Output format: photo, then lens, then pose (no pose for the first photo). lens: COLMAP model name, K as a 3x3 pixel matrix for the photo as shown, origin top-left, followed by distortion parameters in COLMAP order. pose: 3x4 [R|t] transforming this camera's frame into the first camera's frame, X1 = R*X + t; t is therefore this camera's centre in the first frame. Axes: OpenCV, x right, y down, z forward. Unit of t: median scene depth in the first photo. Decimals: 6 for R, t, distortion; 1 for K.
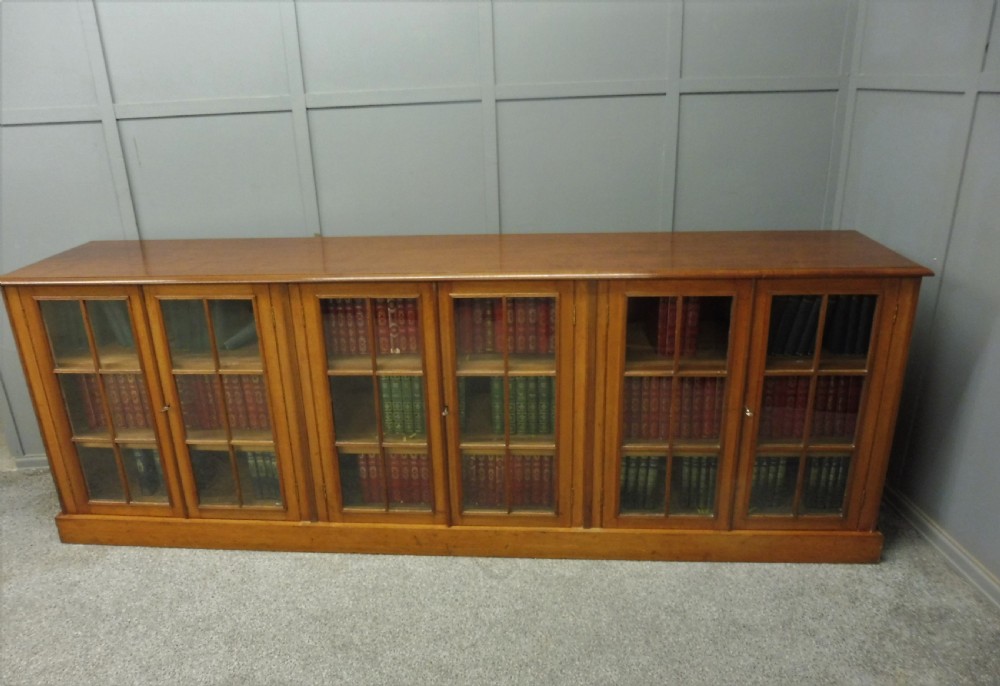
lens RADIAL K [[743.7, 0, 486.2], [0, 743.7, 346.7], [0, 0, 1]] dist [-0.048705, 0.007846]
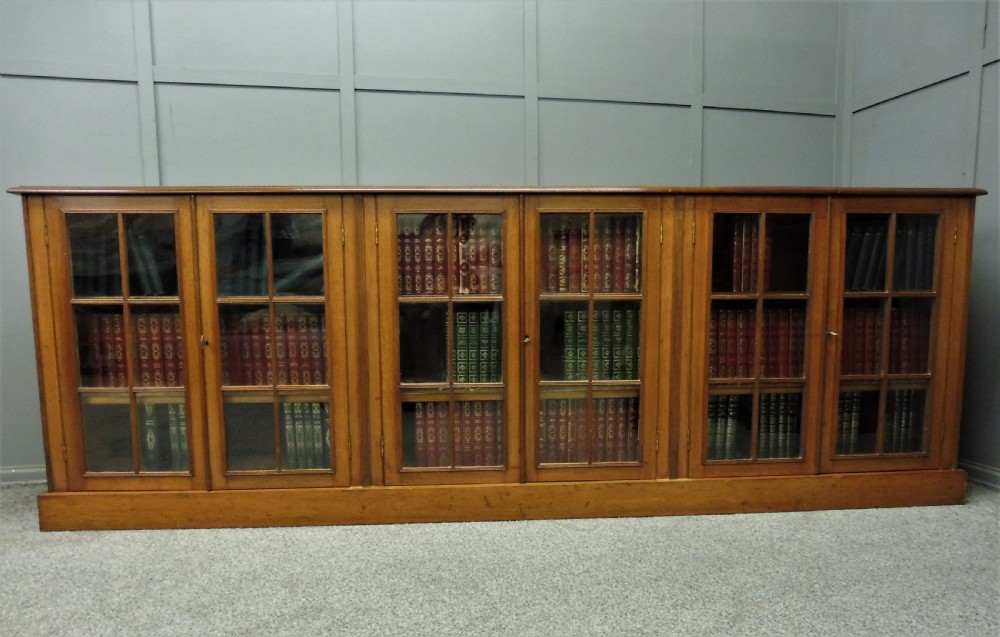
lens RADIAL K [[742.3, 0, 510.2], [0, 742.3, 382.1], [0, 0, 1]] dist [-0.048435, 0.011054]
pose [[0.988048, 0.005663, 0.154043, -0.210741], [0.030384, 0.972564, -0.230643, 0.339675], [-0.151123, 0.232567, 0.960768, 0.117519]]
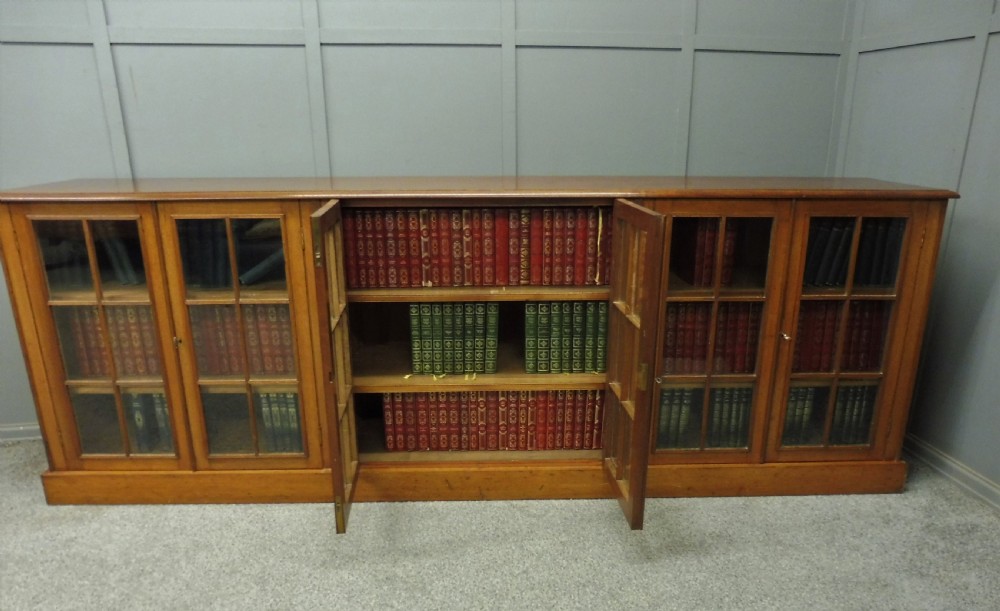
lens RADIAL K [[753.1, 0, 515.3], [0, 753.1, 389.0], [0, 0, 1]] dist [-0.041450, 0.002979]
pose [[0.992579, -0.008383, 0.121309, -0.129228], [0.009808, 0.999890, -0.011160, 0.155304], [-0.121202, 0.012267, 0.992552, 0.022647]]
